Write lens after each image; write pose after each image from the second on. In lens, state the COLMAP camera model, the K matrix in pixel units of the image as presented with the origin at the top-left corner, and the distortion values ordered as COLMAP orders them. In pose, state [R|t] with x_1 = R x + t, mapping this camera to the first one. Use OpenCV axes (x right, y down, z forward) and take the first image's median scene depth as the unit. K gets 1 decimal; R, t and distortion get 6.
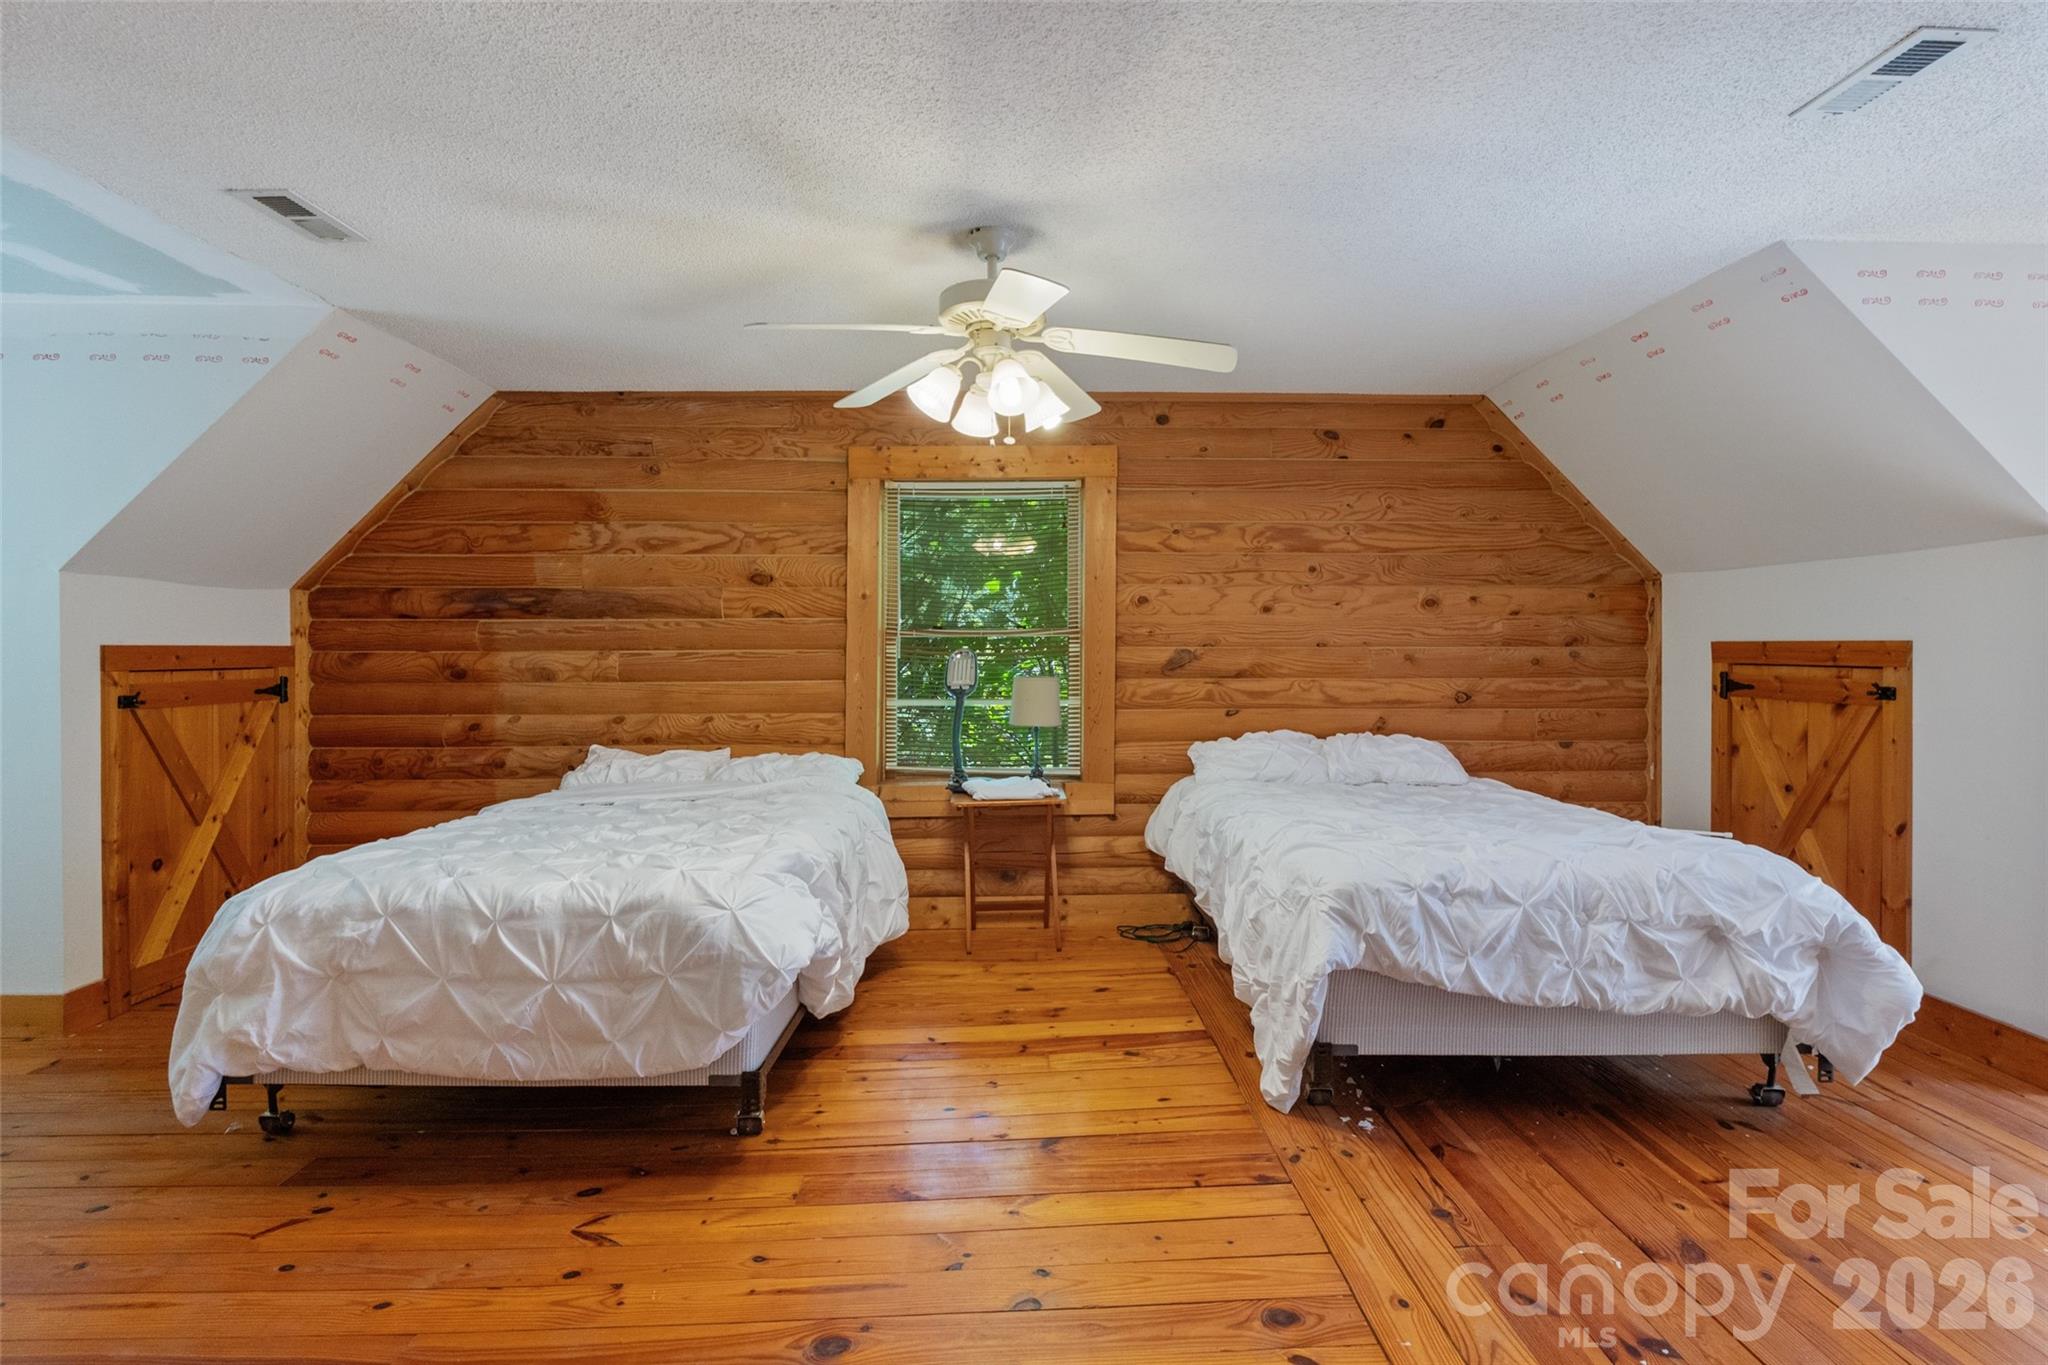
lens RADIAL K [[960.8, 0, 1044.3], [0, 960.8, 649.6], [0, 0, 1]] dist [-0.003219, -0.001187]
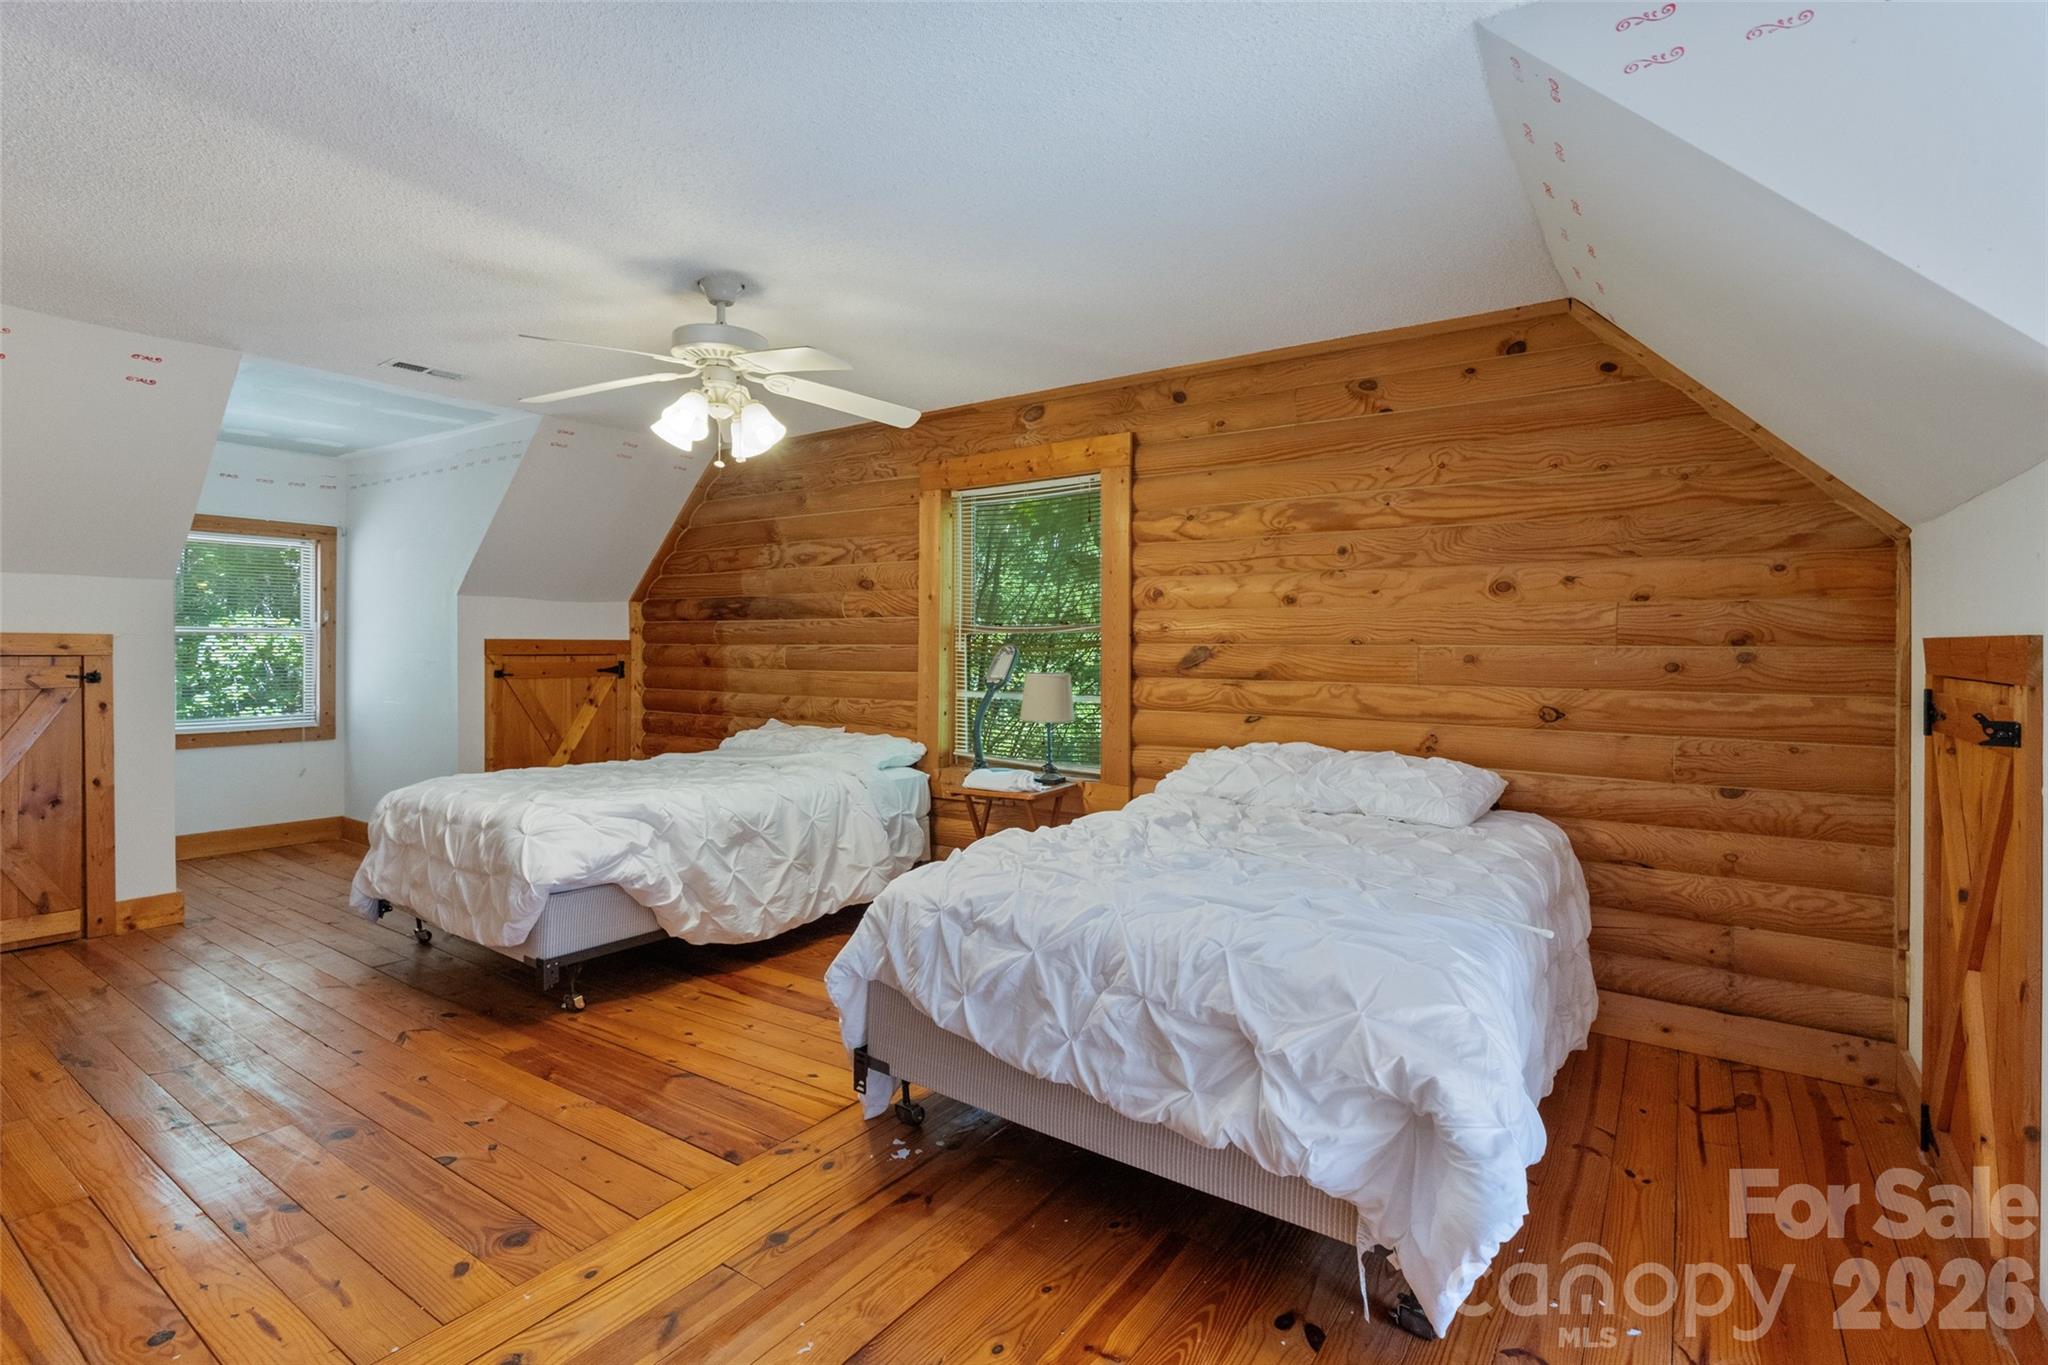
lens RADIAL K [[960.8, 0, 1065.4], [0, 960.8, 644.2], [0, 0, 1]] dist [-0.003219, -0.001187]
pose [[0.806337, 0.004879, -0.591437, 0.597454], [-0.006841, 0.999976, -0.001077, -0.000595], [0.591417, 0.004914, 0.806351, 0.198595]]
